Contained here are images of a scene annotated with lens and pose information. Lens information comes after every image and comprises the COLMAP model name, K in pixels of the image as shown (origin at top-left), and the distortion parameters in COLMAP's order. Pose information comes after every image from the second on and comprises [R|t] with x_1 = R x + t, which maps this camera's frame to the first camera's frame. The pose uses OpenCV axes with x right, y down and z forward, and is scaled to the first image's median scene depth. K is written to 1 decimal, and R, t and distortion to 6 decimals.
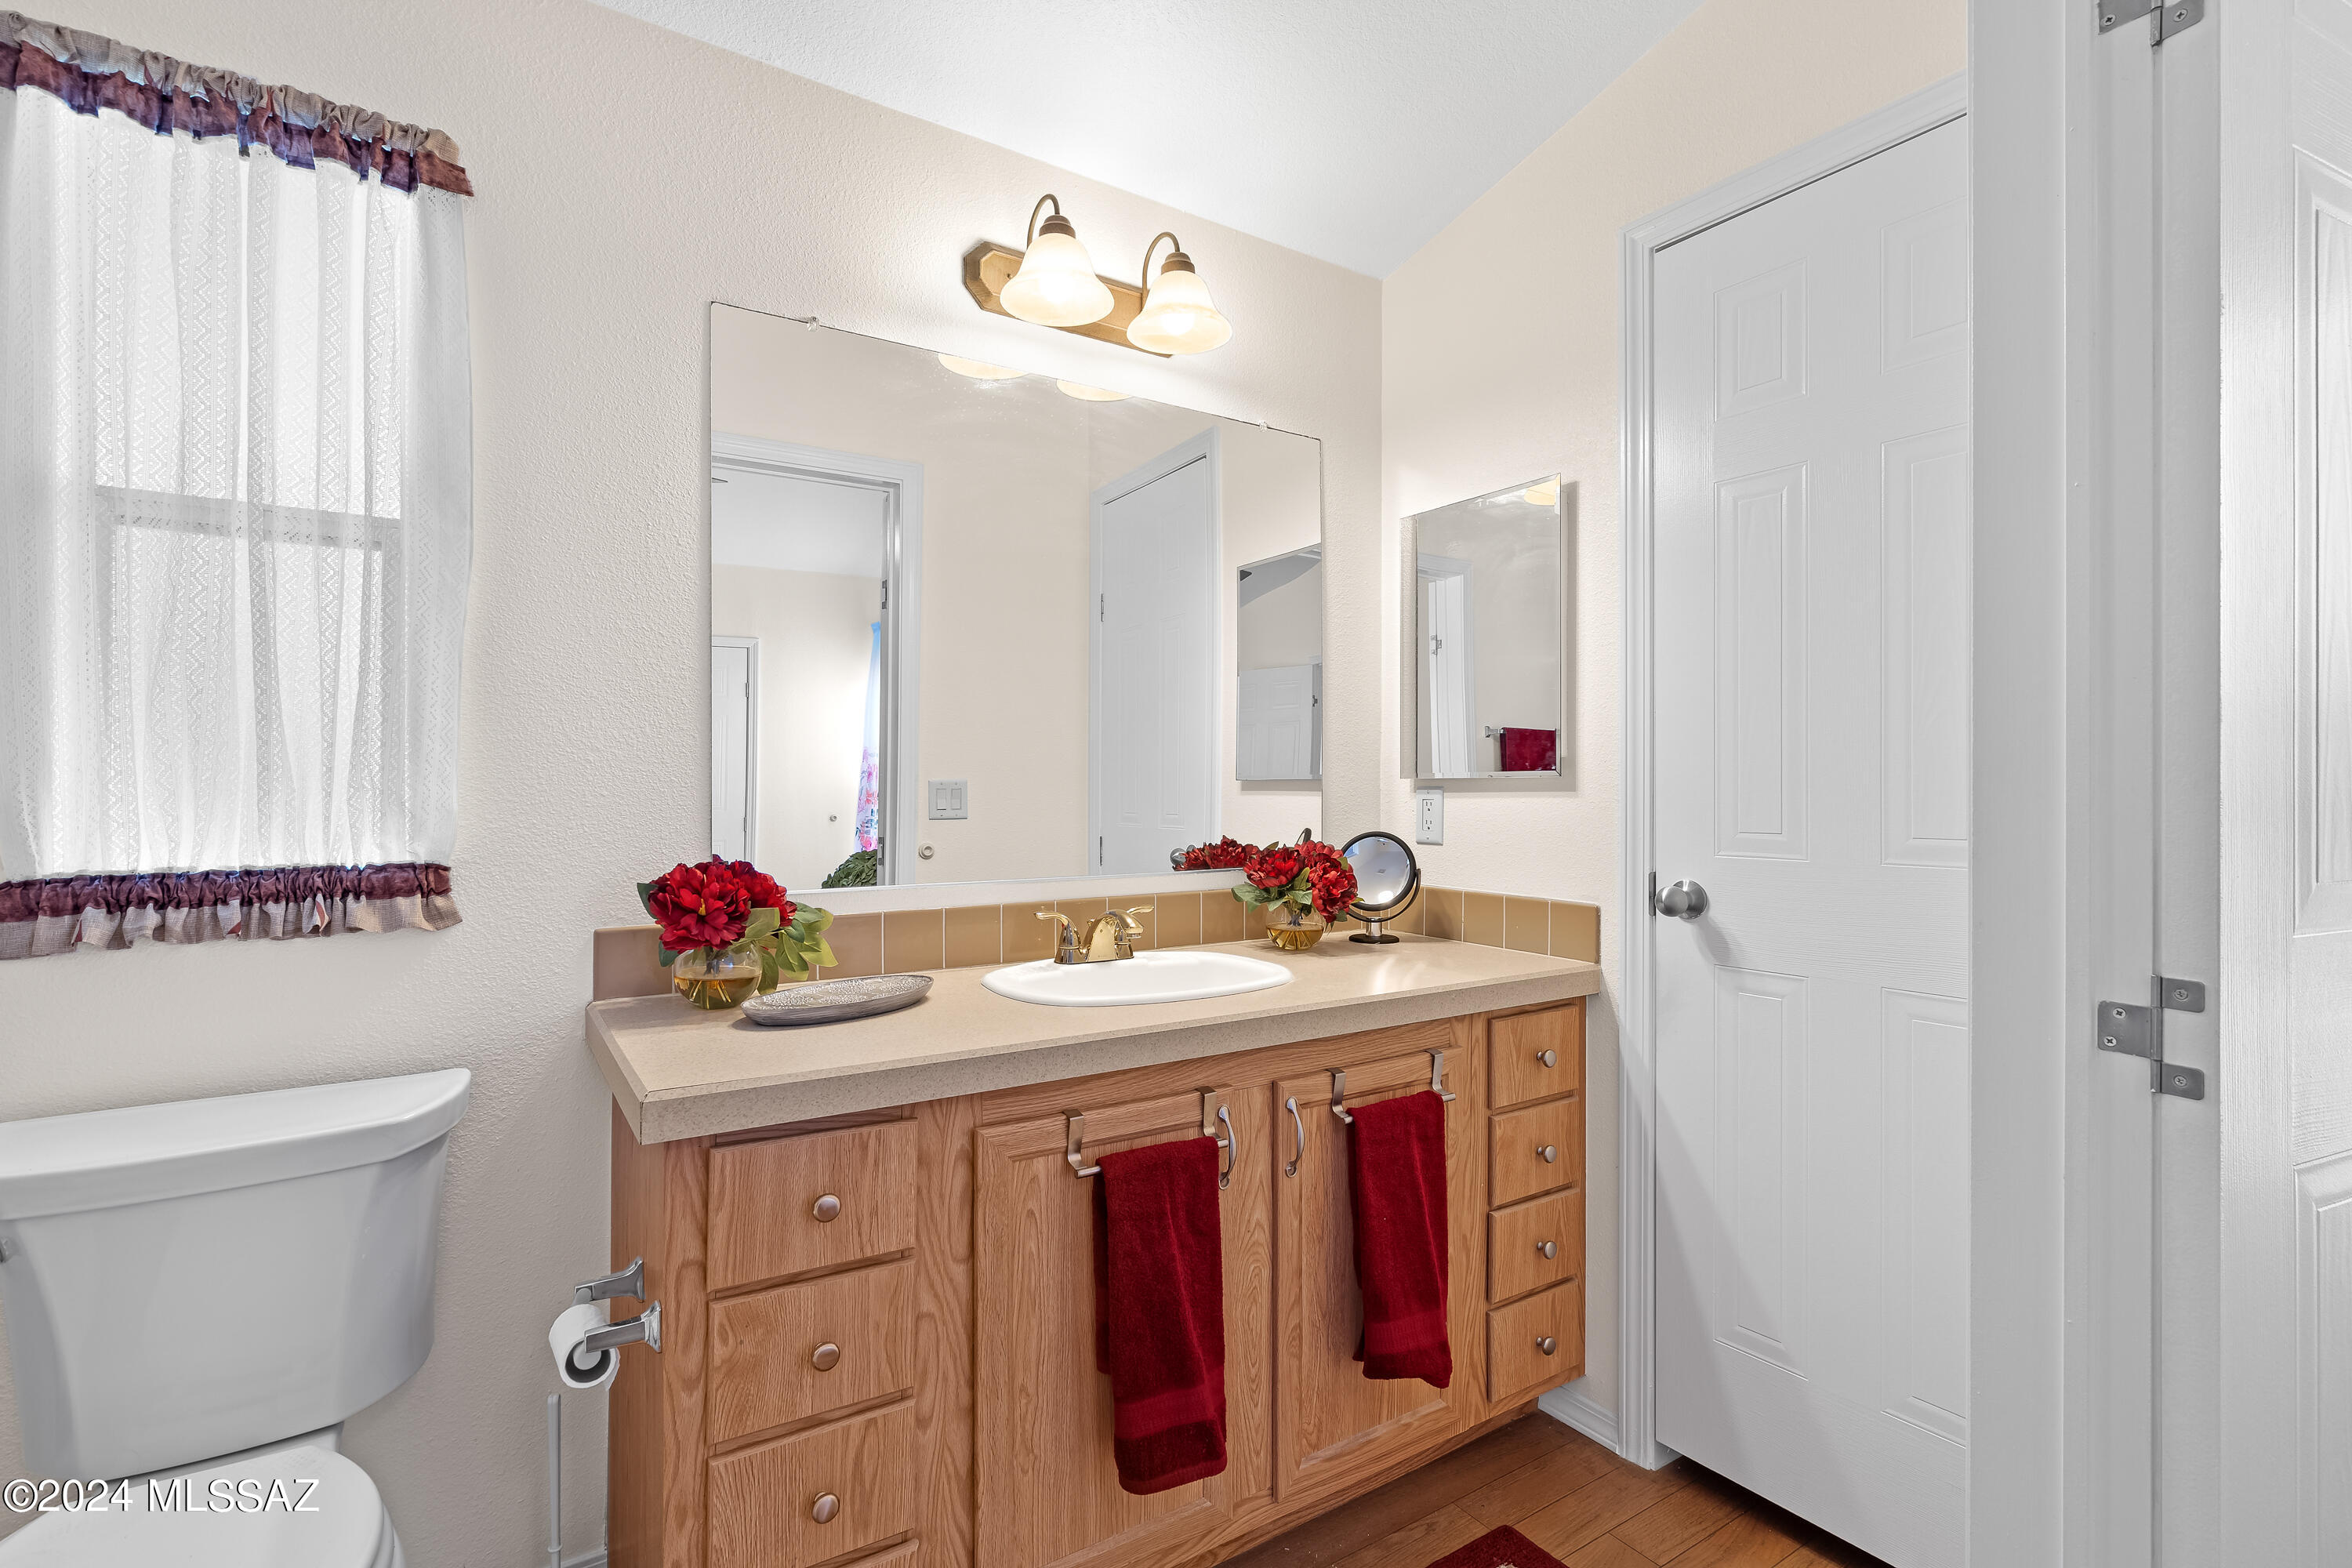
lens RADIAL K [[1094.8, 0, 1178.5], [0, 1094.8, 802.2], [0, 0, 1]] dist [-0.001231, 0.000889]
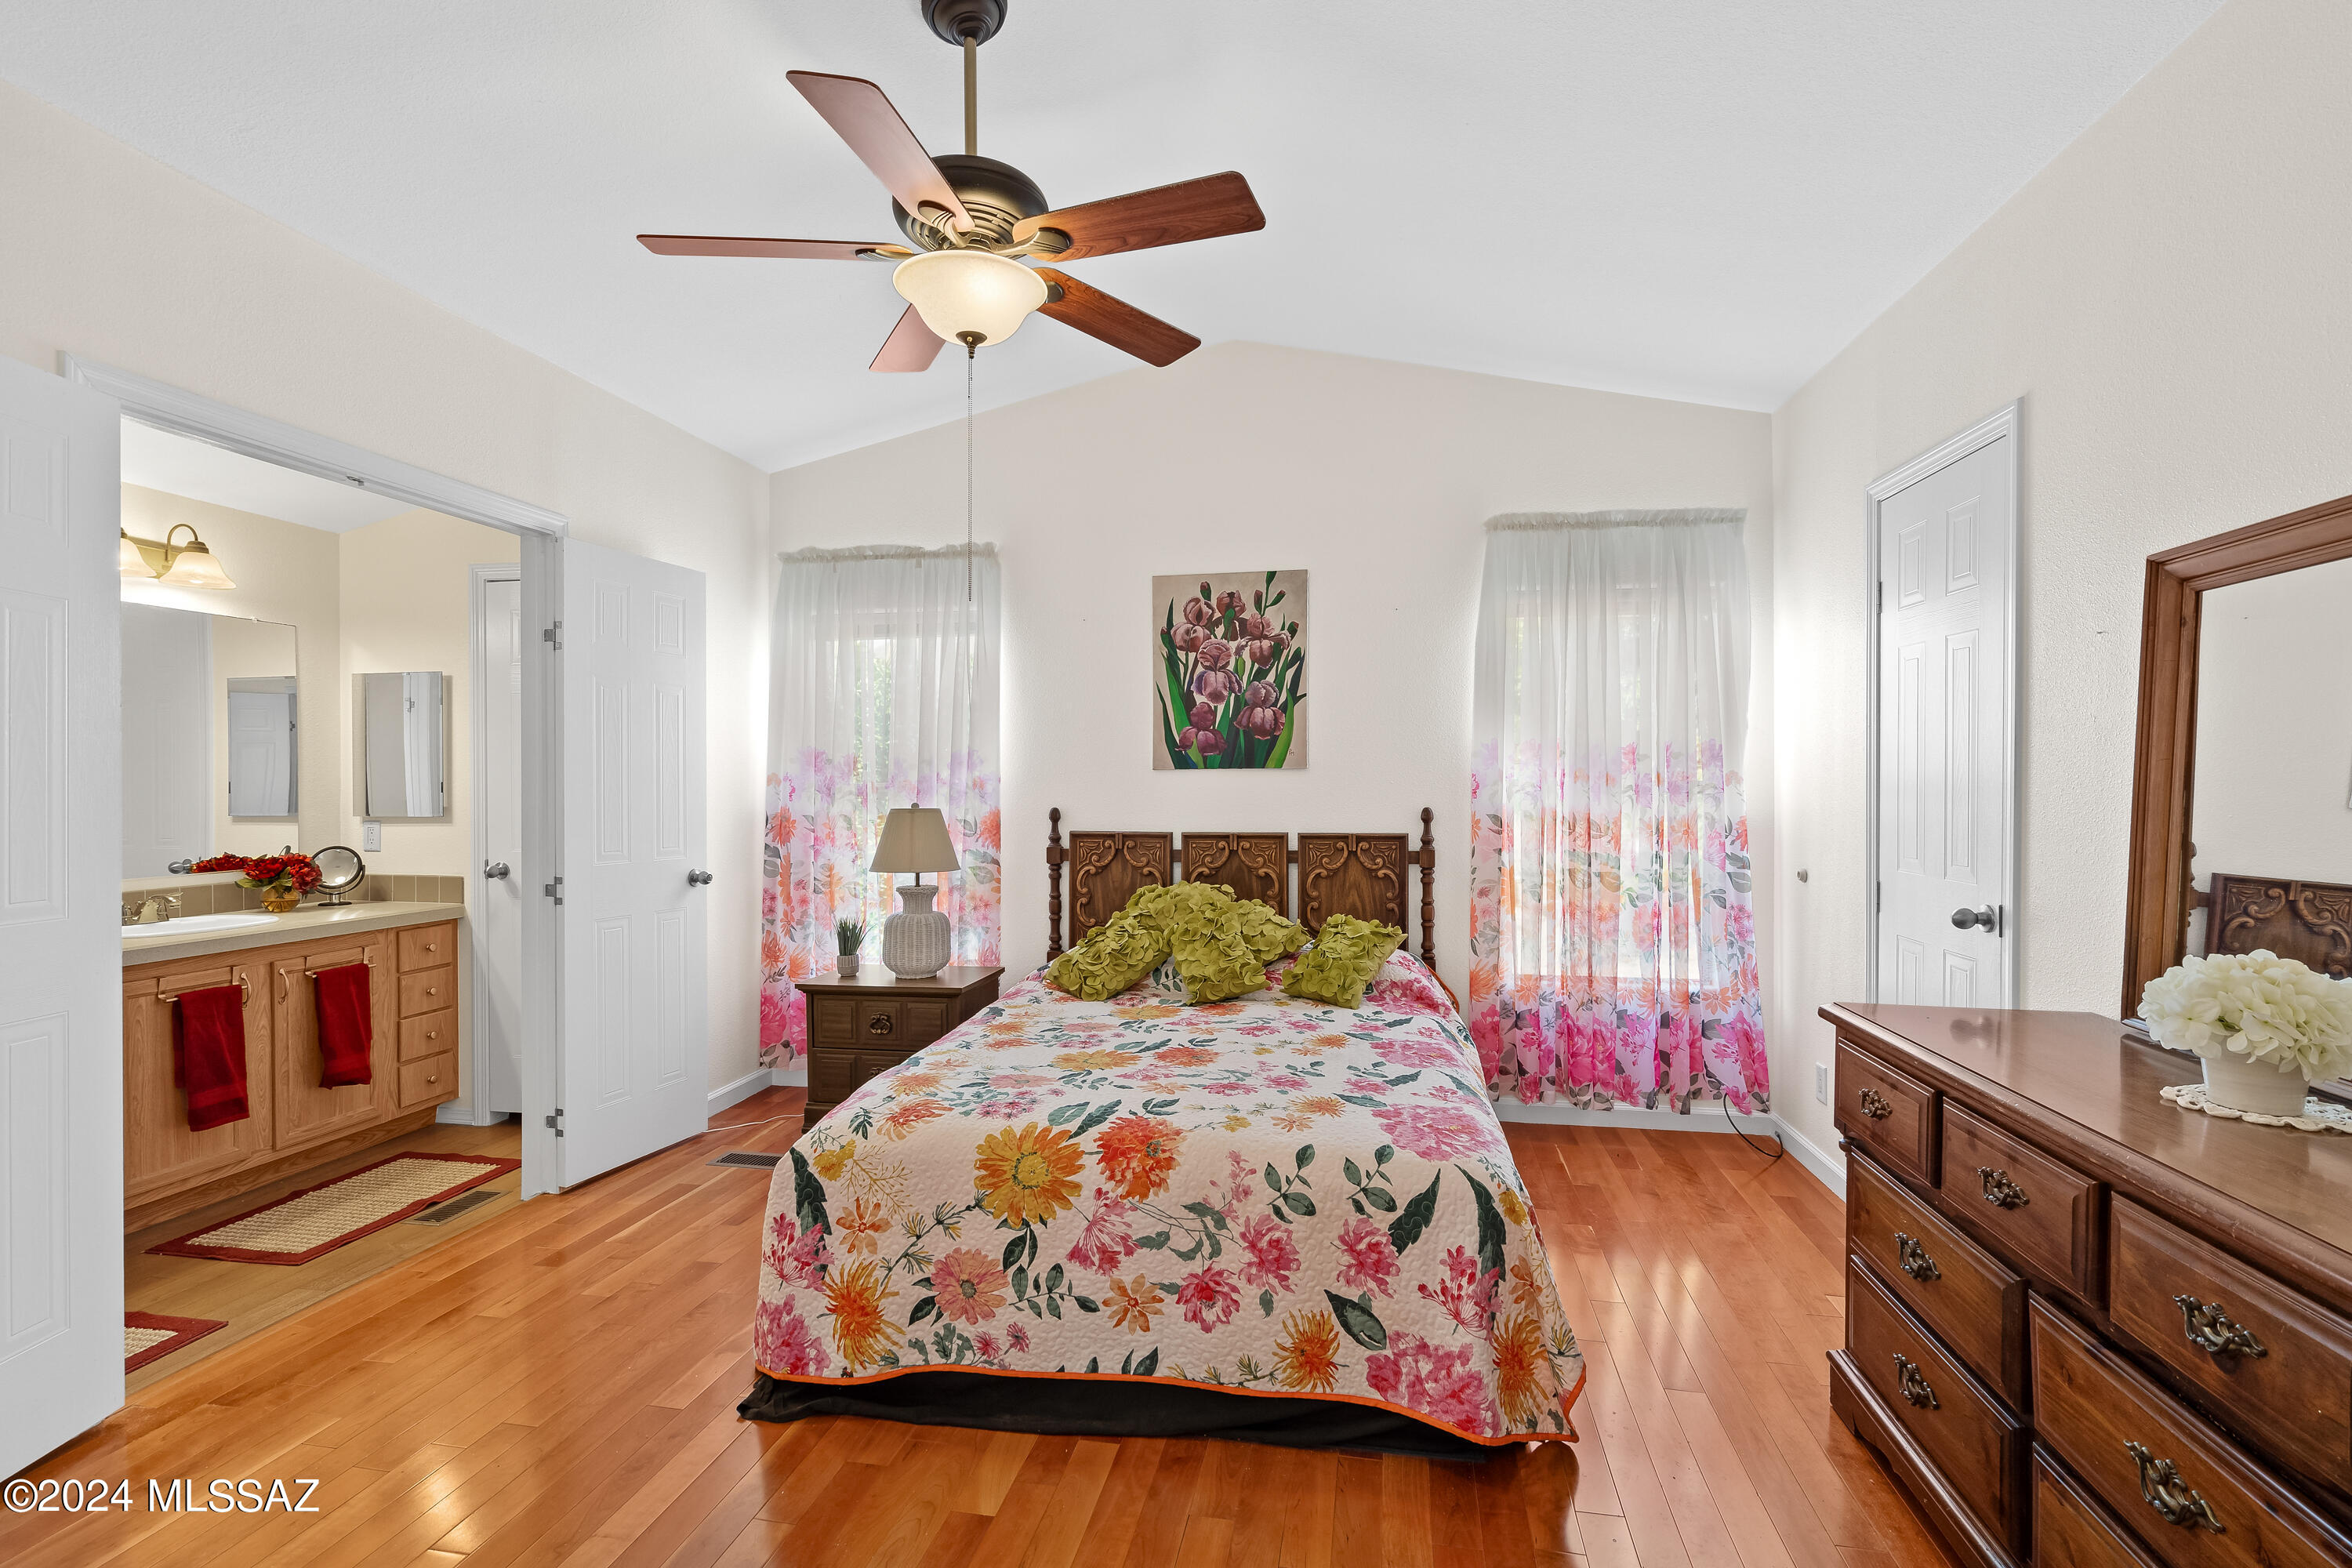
lens RADIAL K [[1094.8, 0, 1178.5], [0, 1094.8, 802.2], [0, 0, 1]] dist [-0.001231, 0.000889]
pose [[0.693606, -0.009749, 0.720289, -0.252335], [0.008477, 0.999950, 0.005371, -0.070358], [-0.720305, 0.002380, 0.693653, -2.023671]]
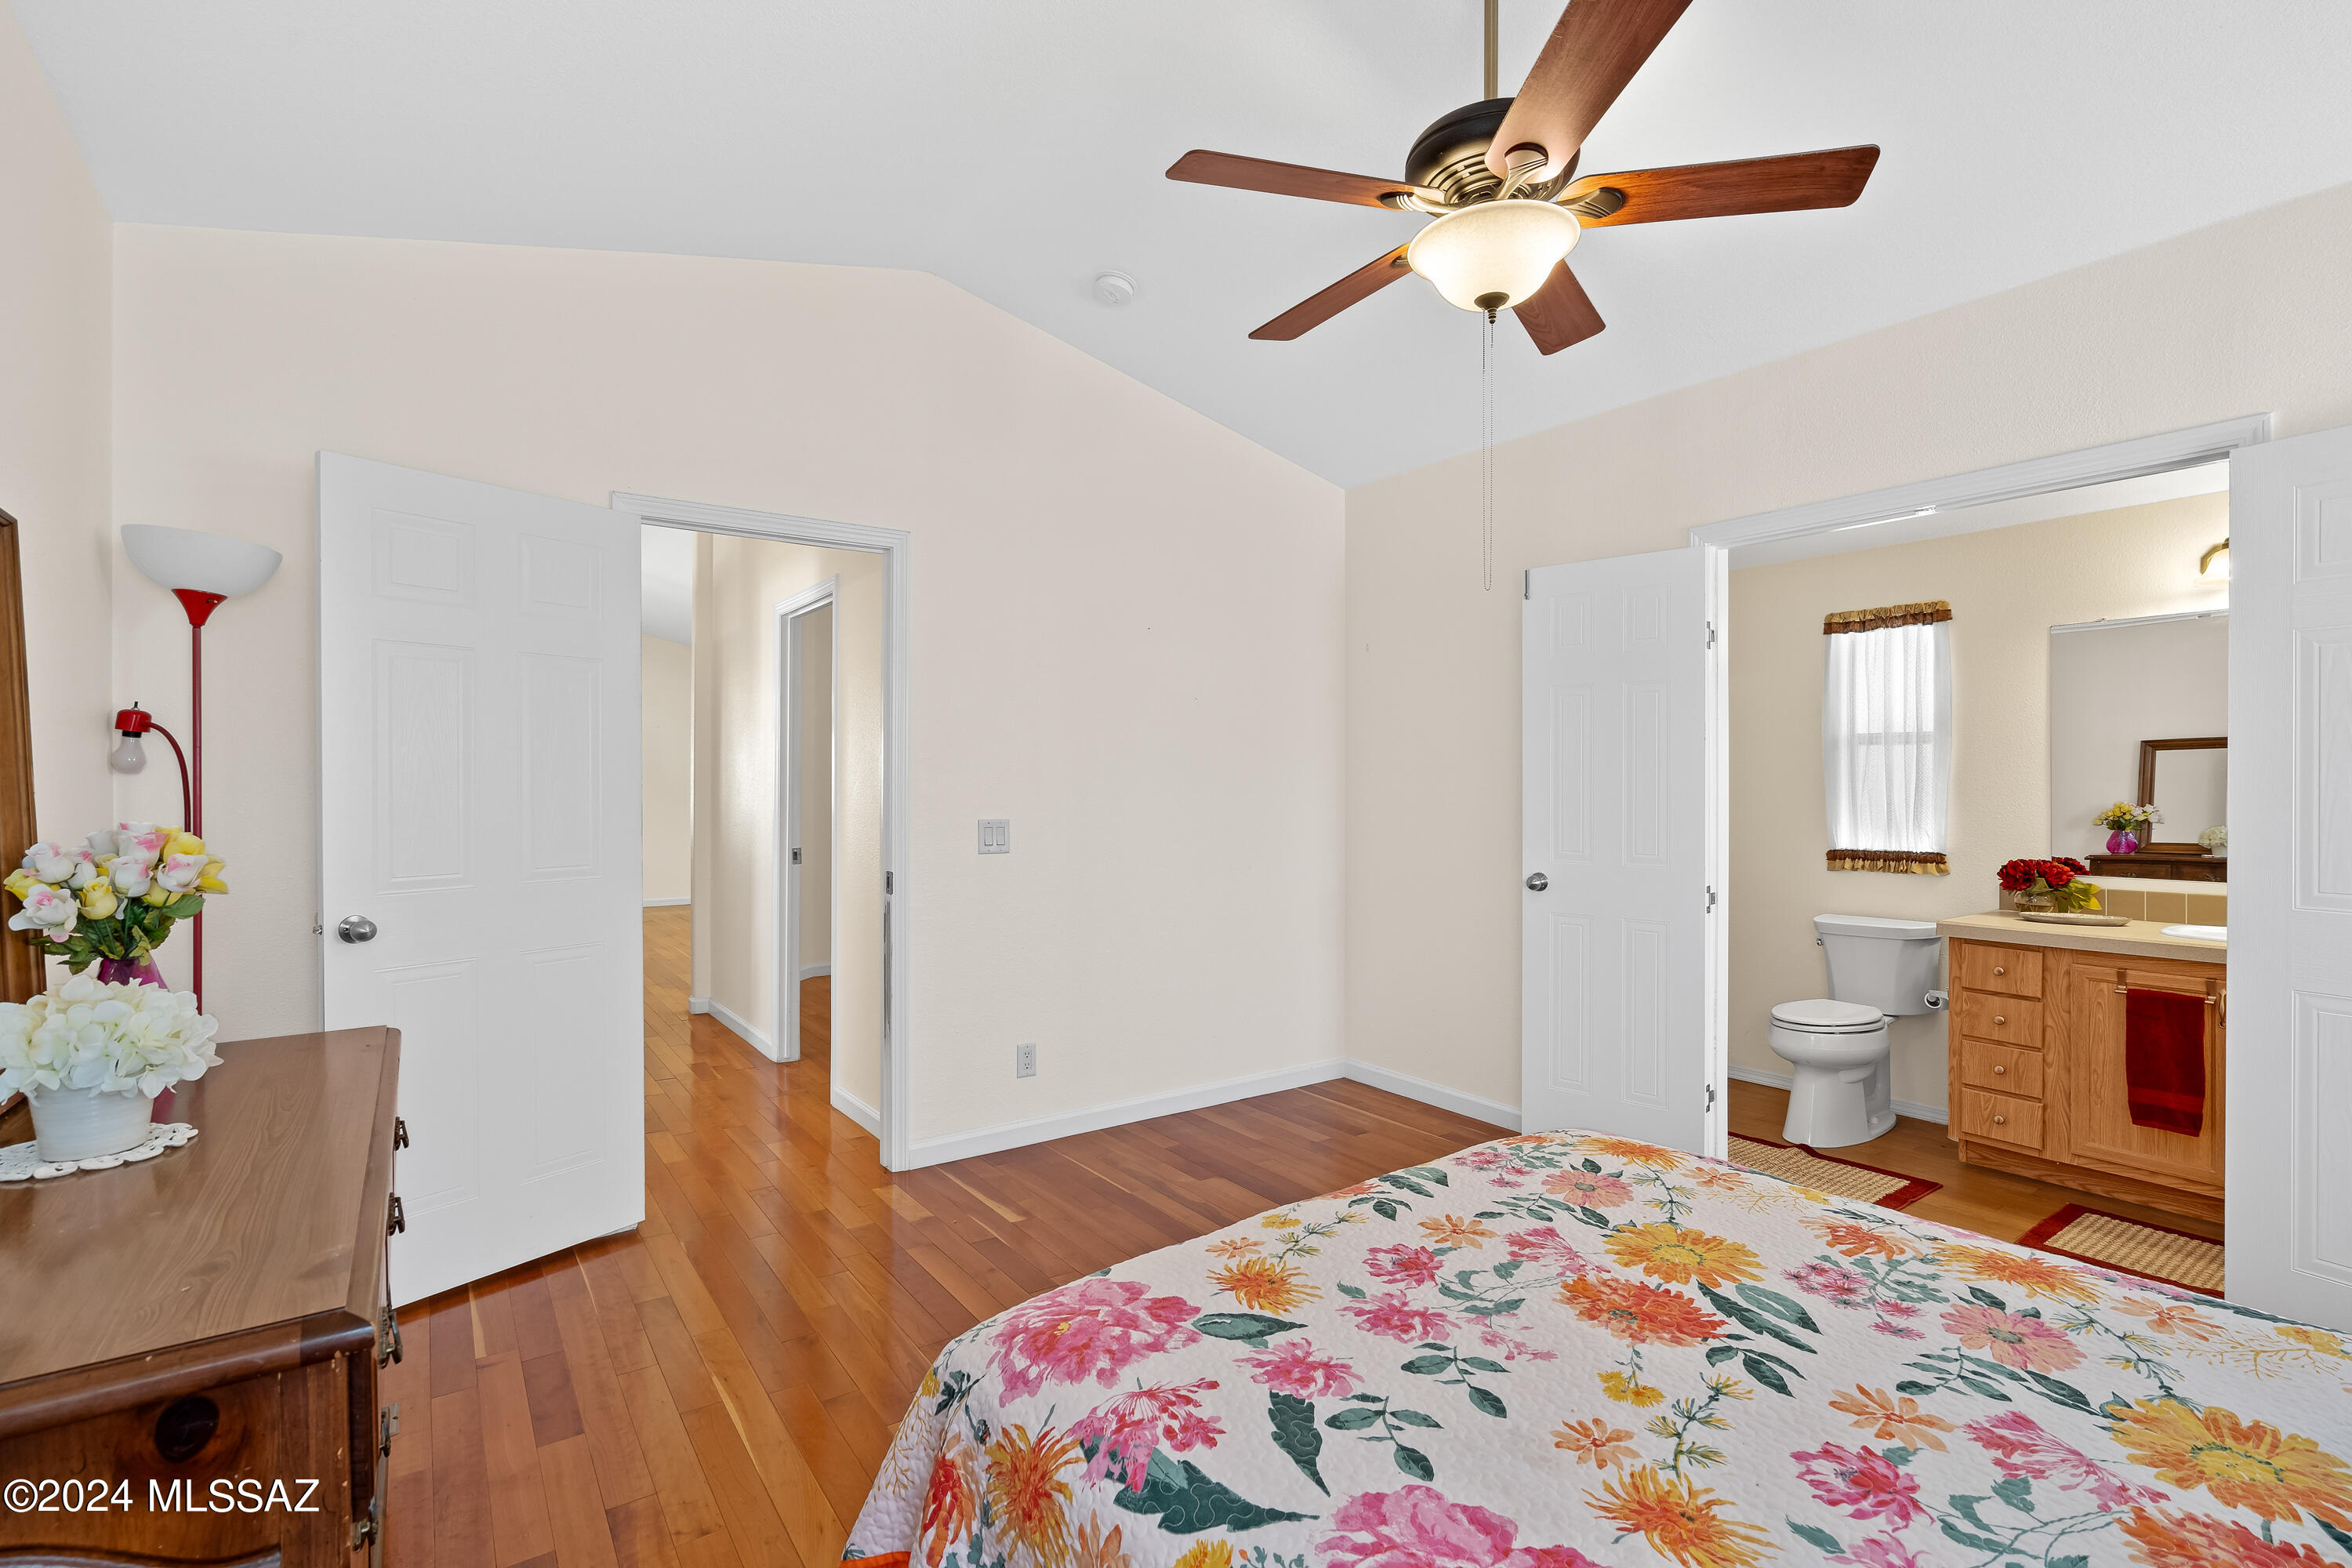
lens RADIAL K [[1067.8, 0, 1181.7], [0, 1067.8, 794.1], [0, 0, 1]] dist [-0.000059, 0.000272]
pose [[0.044703, 0.005489, -0.998985, 2.098674], [-0.015137, 0.999874, 0.004817, -0.085942], [0.998886, 0.014906, 0.044780, -1.170444]]
